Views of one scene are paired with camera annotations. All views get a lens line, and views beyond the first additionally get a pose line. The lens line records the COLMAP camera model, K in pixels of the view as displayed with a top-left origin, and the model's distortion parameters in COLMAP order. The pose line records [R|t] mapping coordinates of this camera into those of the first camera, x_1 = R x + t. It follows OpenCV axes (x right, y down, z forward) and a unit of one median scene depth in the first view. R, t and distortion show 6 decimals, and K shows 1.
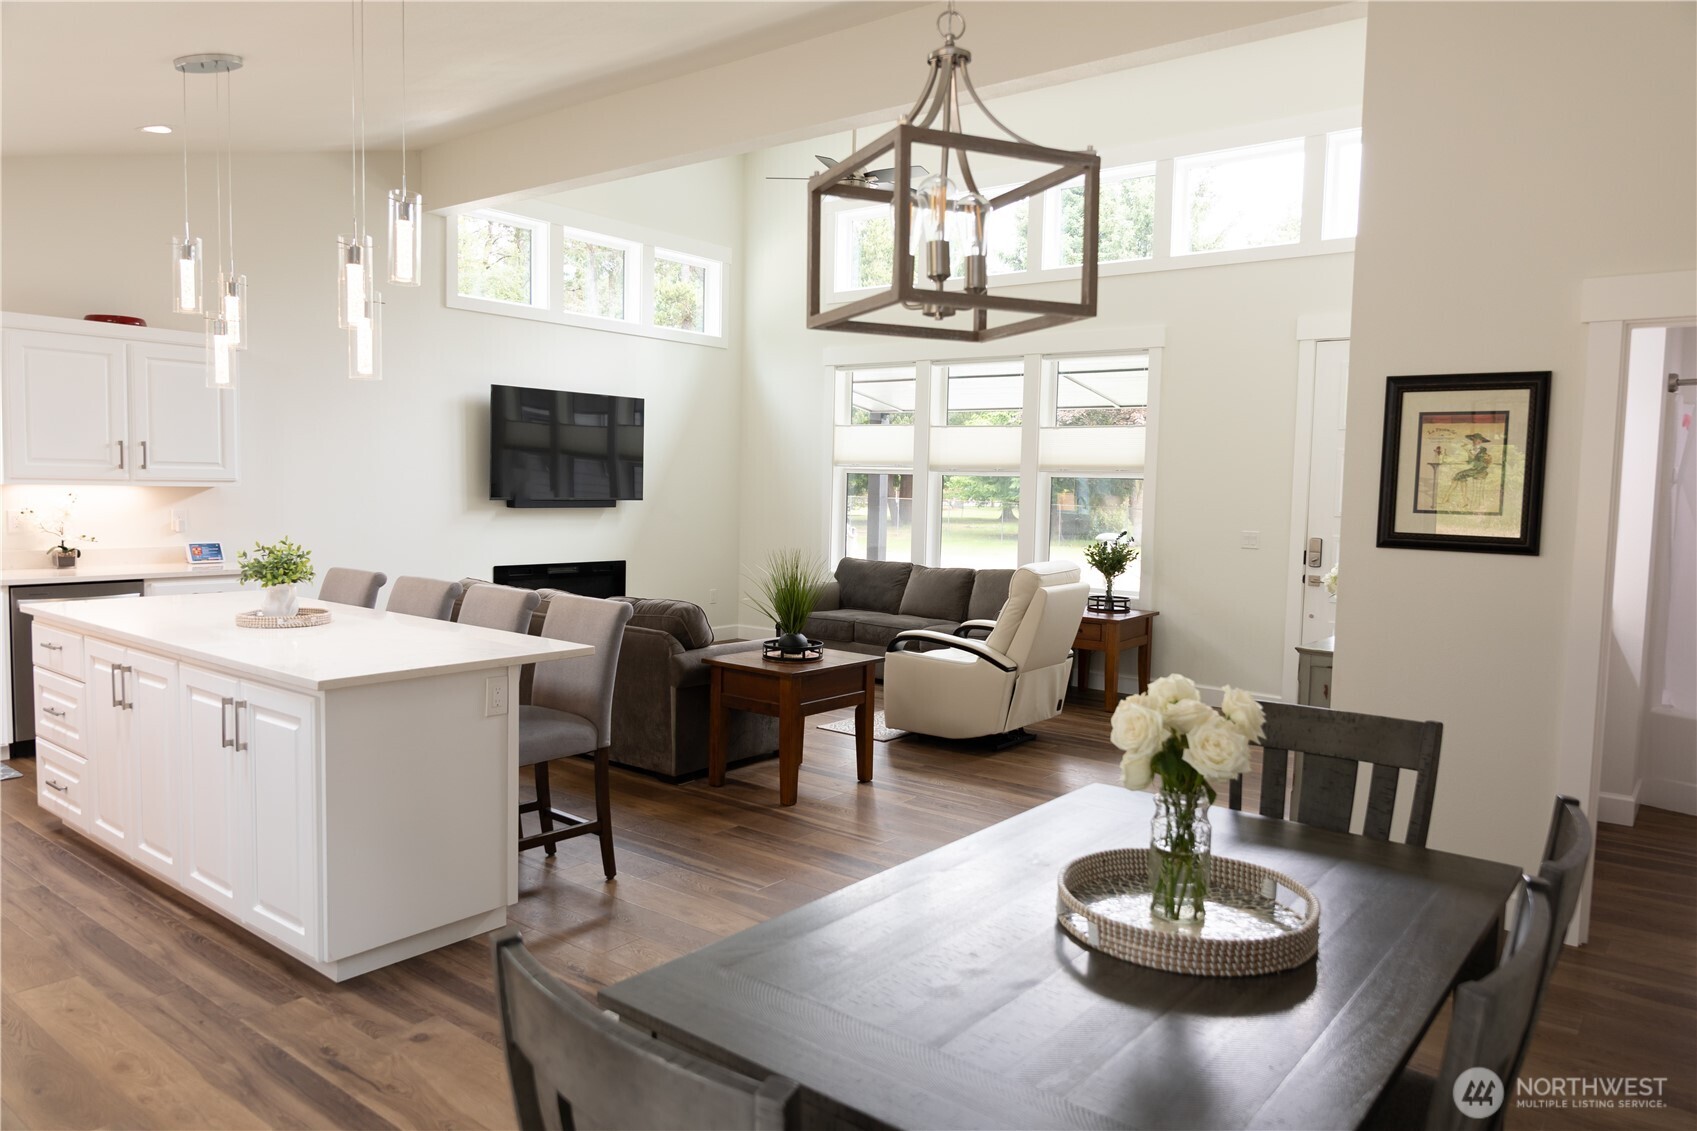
lens RADIAL K [[1161.1, 0, 853.6], [0, 1161.1, 570.9], [0, 0, 1]] dist [0.005615, -0.007535]
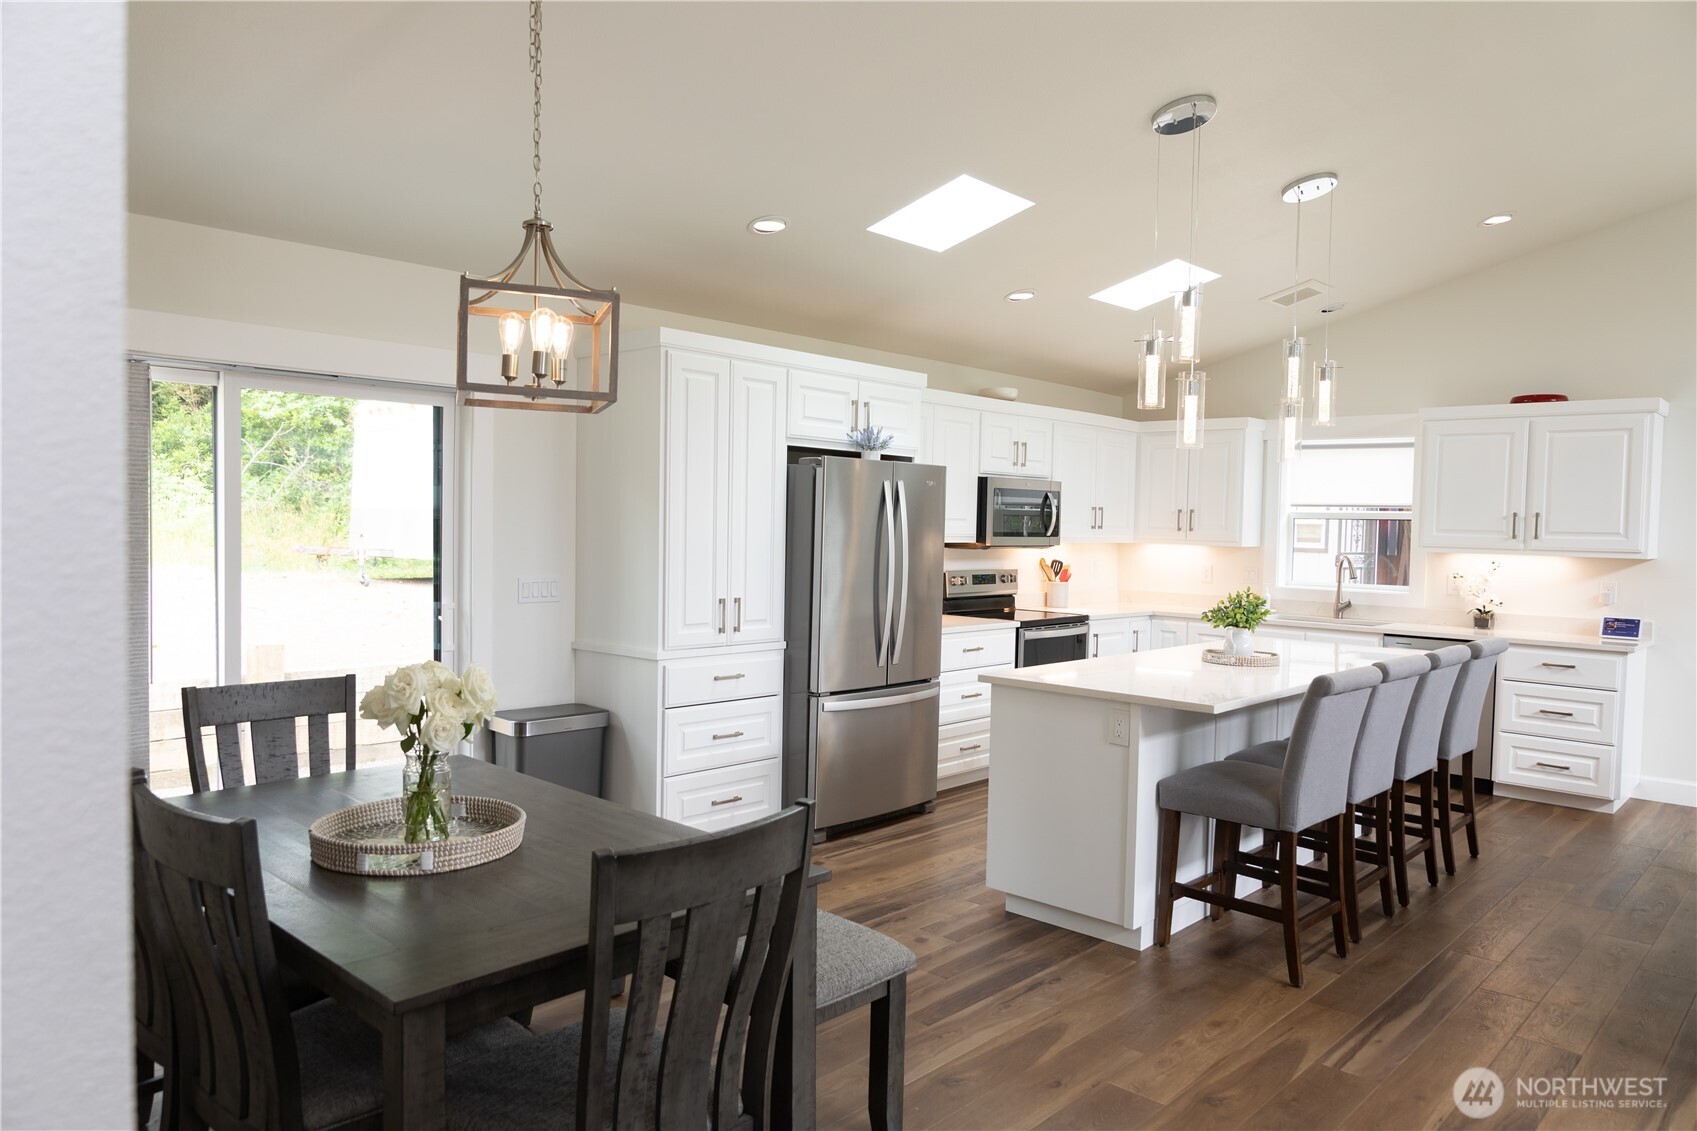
lens RADIAL K [[1161.1, 0, 846.6], [0, 1161.1, 565.1], [0, 0, 1]] dist [0.005615, -0.007535]
pose [[-0.098085, 0.010916, -0.995118, 0.530945], [-0.101130, 0.994654, 0.020879, -0.026925], [0.990026, 0.102685, -0.096457, 0.547525]]
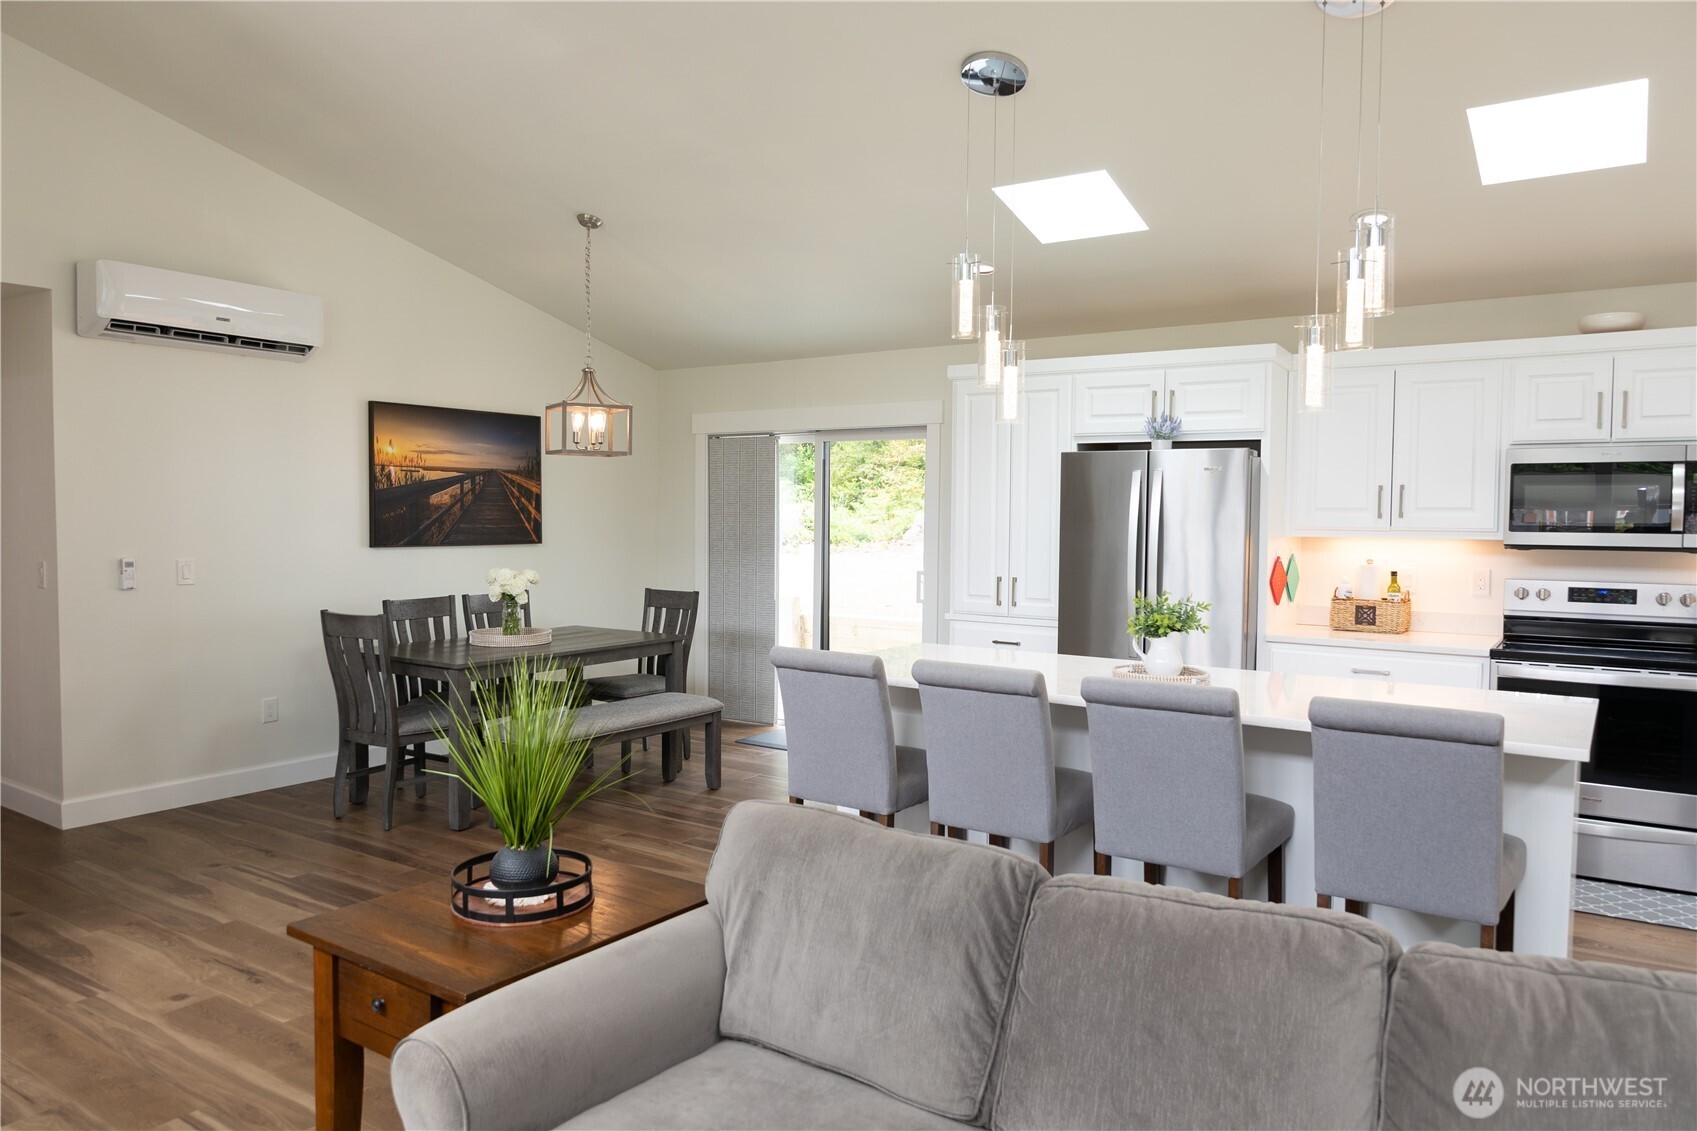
lens RADIAL K [[1161.1, 0, 853.0], [0, 1161.1, 563.6], [0, 0, 1]] dist [0.005615, -0.007535]
pose [[-0.998966, -0.027951, -0.035858, -0.166267], [-0.032185, 0.991821, 0.123512, -0.115320], [0.032112, 0.124538, -0.991695, 1.439196]]
